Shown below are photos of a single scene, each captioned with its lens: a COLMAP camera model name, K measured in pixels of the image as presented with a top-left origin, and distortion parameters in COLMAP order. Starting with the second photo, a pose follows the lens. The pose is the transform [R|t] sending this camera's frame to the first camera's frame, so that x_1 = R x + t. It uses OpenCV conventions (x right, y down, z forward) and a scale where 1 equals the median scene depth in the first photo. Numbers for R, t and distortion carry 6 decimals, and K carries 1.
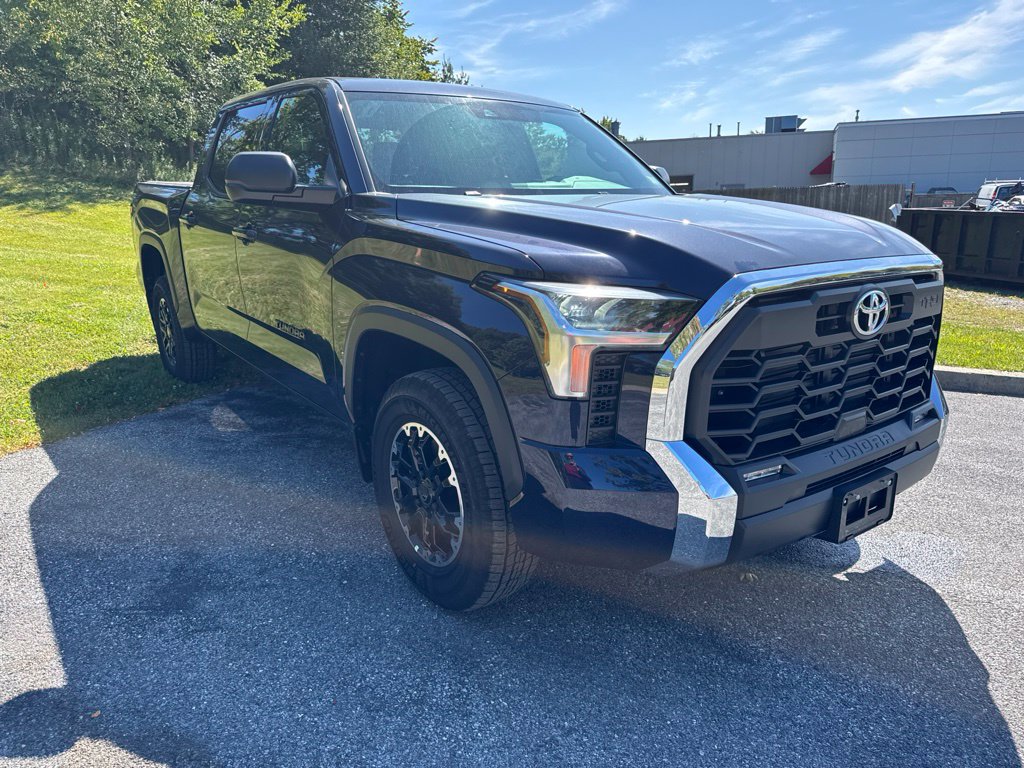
lens RADIAL K [[729.2, 0, 512.0], [0, 729.2, 384.0], [0, 0, 1]] dist [0.013690, -0.013430]
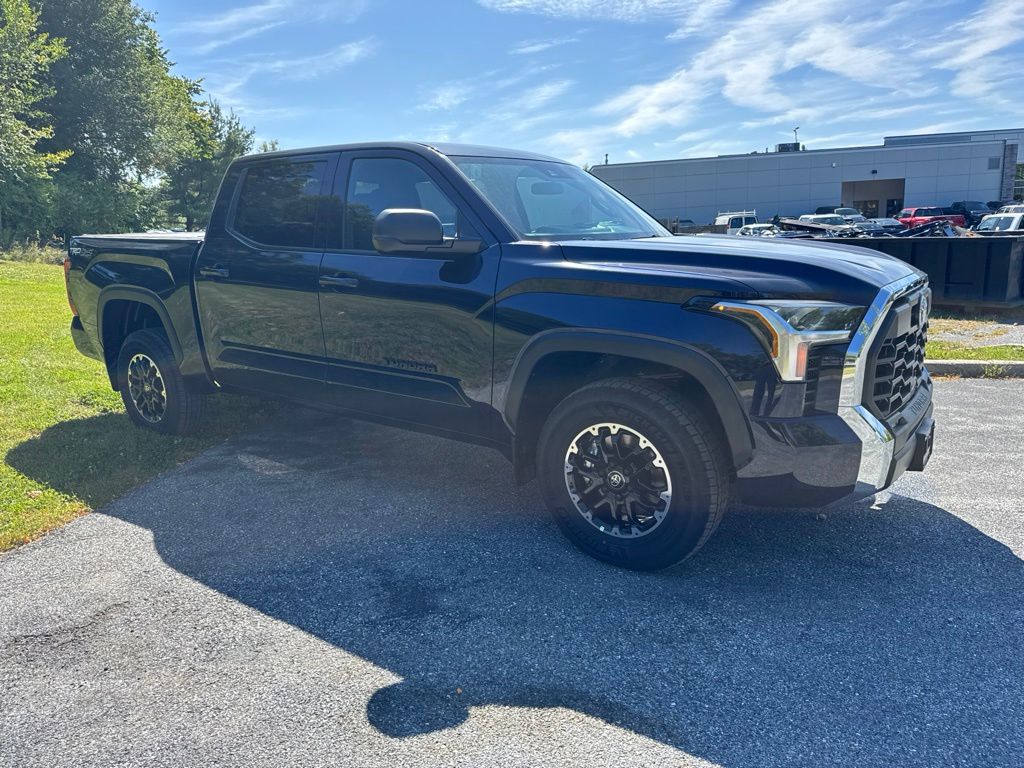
lens RADIAL K [[724.6, 0, 510.3], [0, 724.6, 380.8], [0, 0, 1]] dist [0.022447, -0.025675]
pose [[0.952762, -0.087638, 0.290800, -0.619168], [0.102787, 0.994007, -0.037205, 0.009991], [-0.285797, 0.065338, 0.956060, -0.128747]]
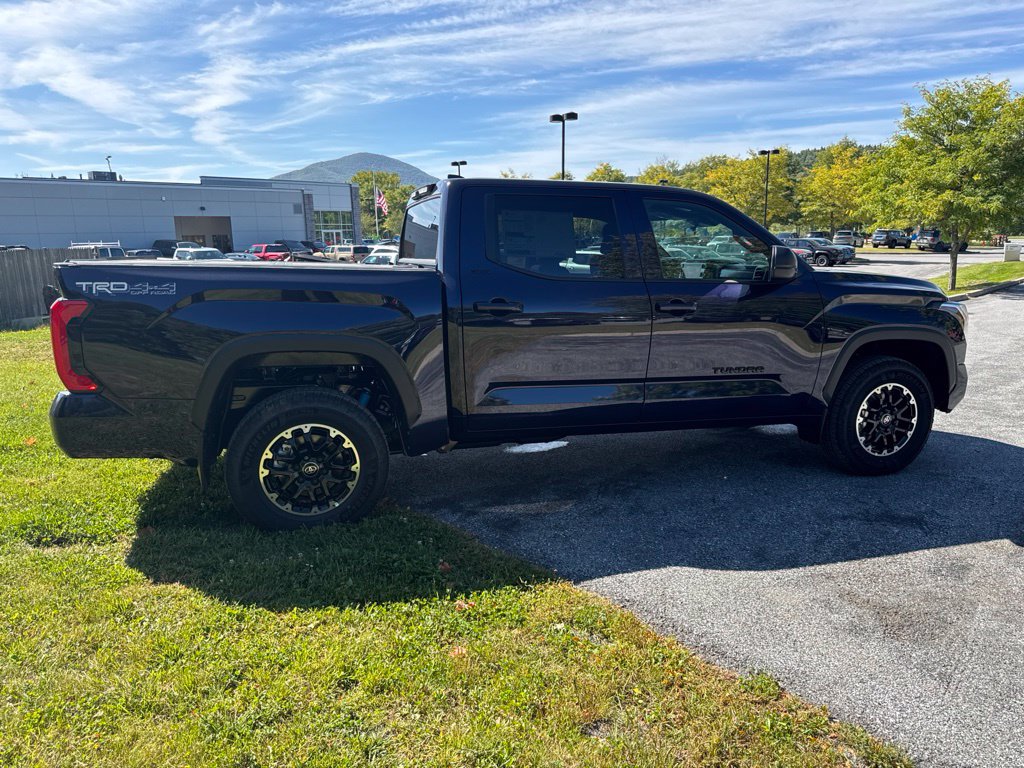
lens RADIAL K [[724.6, 0, 510.3], [0, 724.6, 380.8], [0, 0, 1]] dist [0.022447, -0.025675]
pose [[0.338954, -0.167092, 0.925846, -2.225019], [0.240167, 0.966864, 0.086569, -0.358623], [-0.909632, 0.193015, 0.367853, 1.159855]]
